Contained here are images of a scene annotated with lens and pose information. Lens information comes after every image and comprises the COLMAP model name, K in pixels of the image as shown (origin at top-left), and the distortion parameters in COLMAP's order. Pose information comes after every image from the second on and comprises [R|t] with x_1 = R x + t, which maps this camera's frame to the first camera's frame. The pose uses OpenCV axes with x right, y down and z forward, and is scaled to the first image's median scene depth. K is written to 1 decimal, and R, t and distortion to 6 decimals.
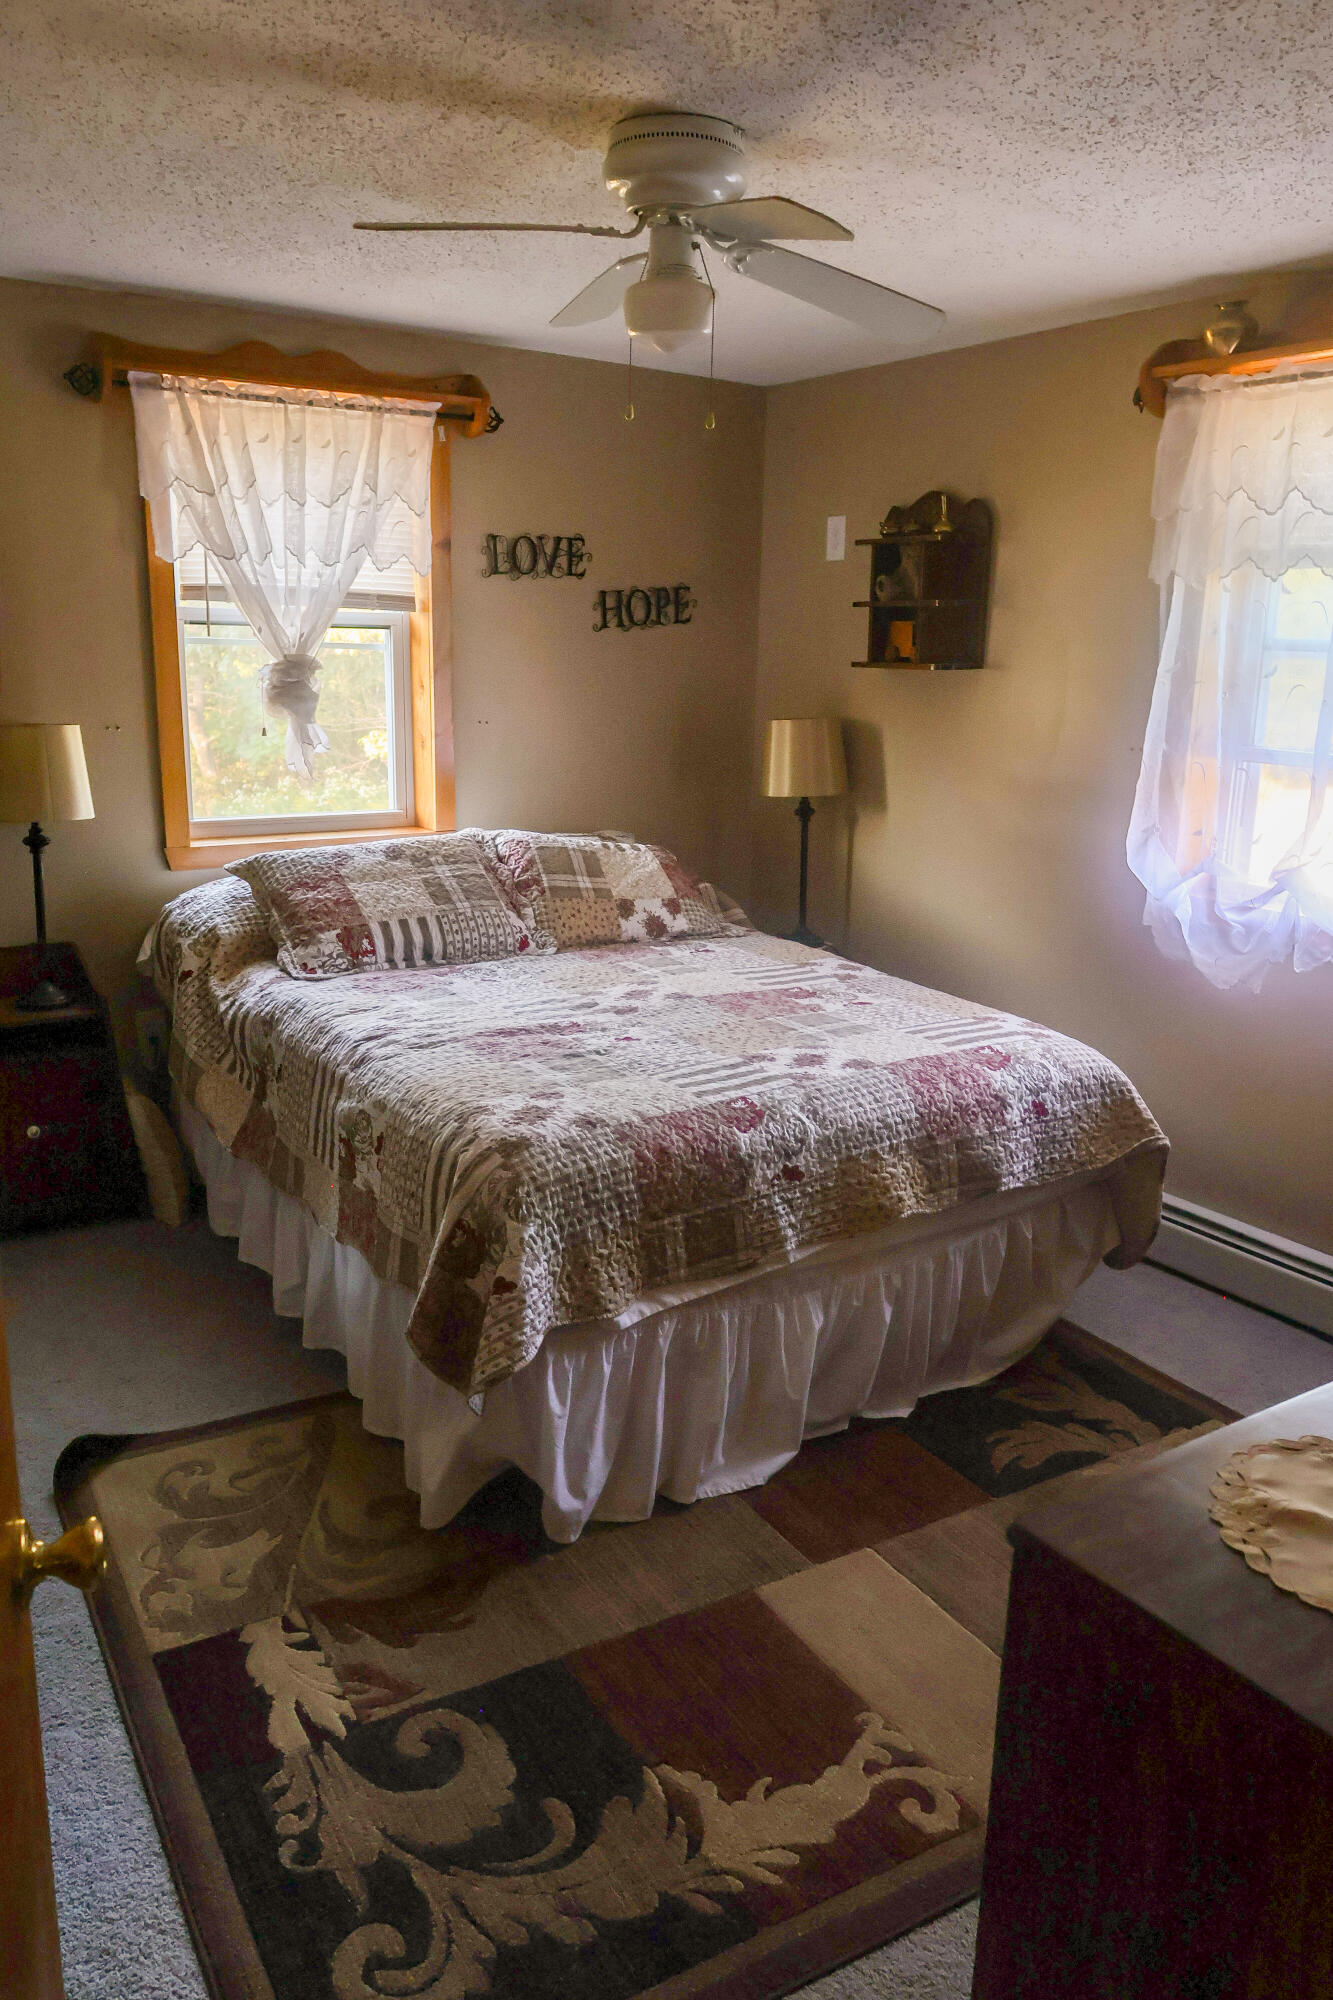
lens RADIAL K [[1486.7, 0, 659.9], [0, 1486.7, 994.5], [0, 0, 1]] dist [-0.009774, 0.007945]
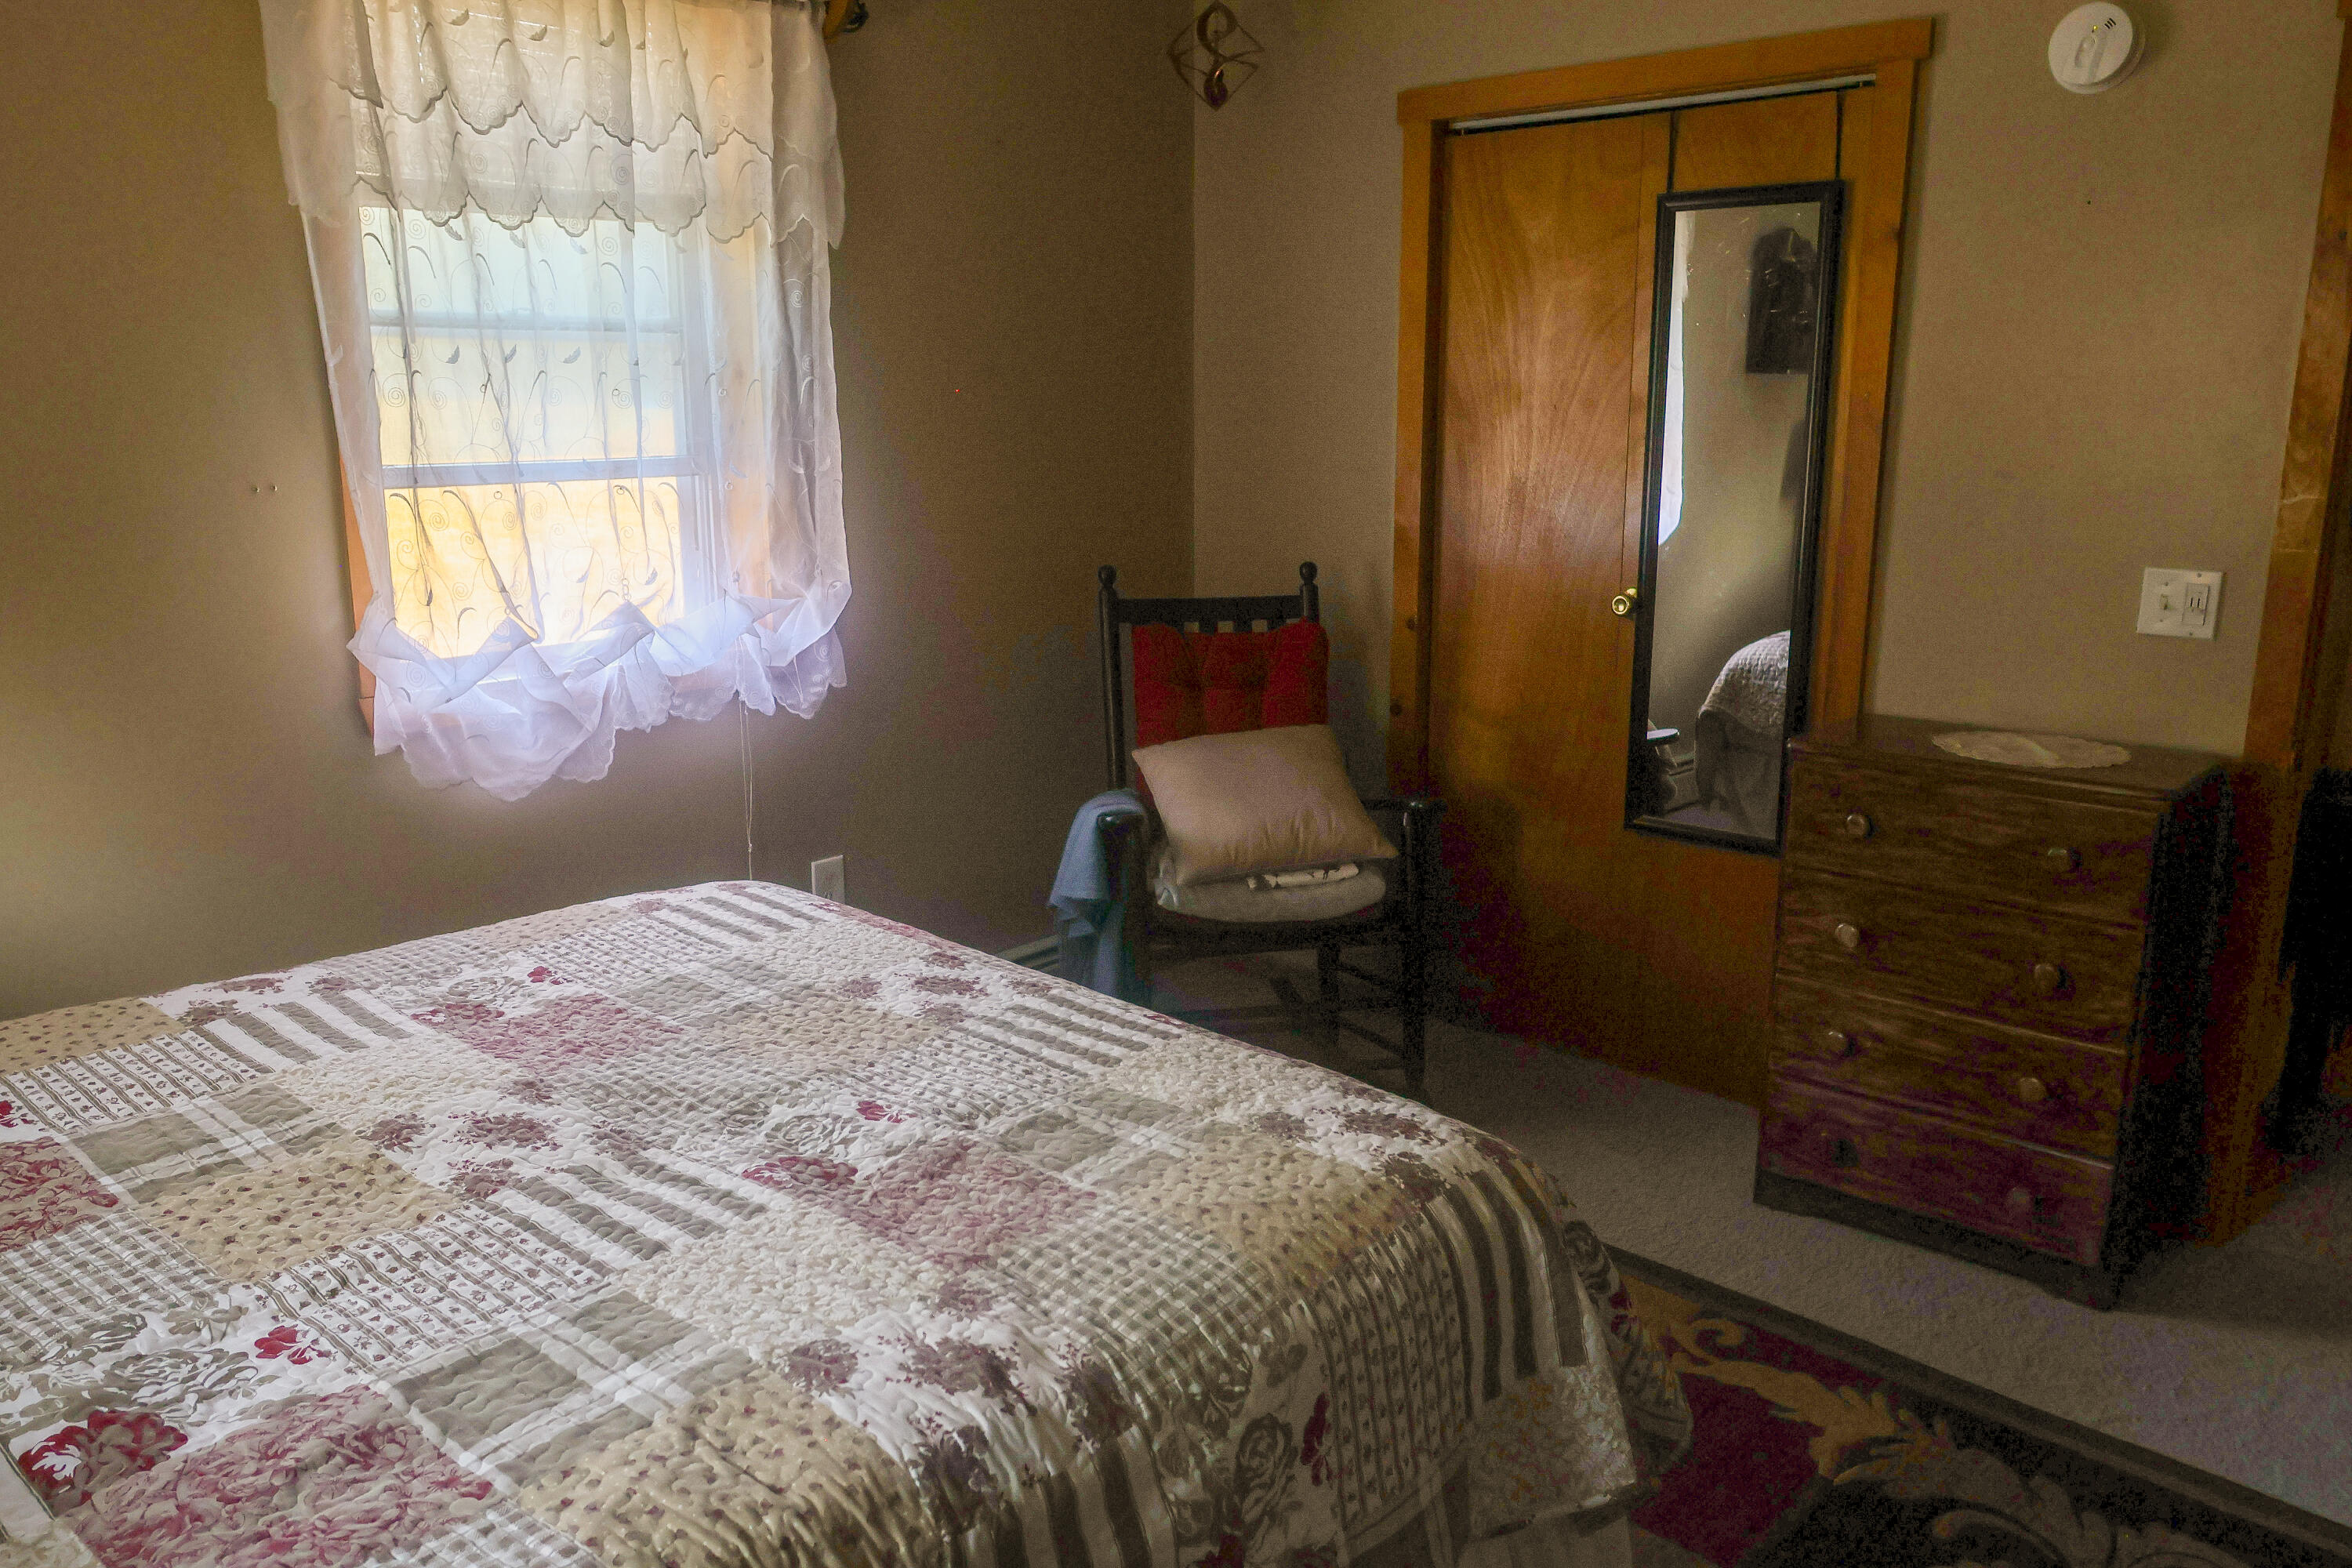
lens RADIAL K [[1748.4, 0, 1170.5], [0, 1748.4, 796.6], [0, 0, 1]] dist [-0.009774, 0.007945]
pose [[-0.264967, -0.236676, 0.934760, -0.585076], [0.219854, 0.929047, 0.297549, -0.224363], [-0.938859, 0.284352, -0.194132, 1.033357]]
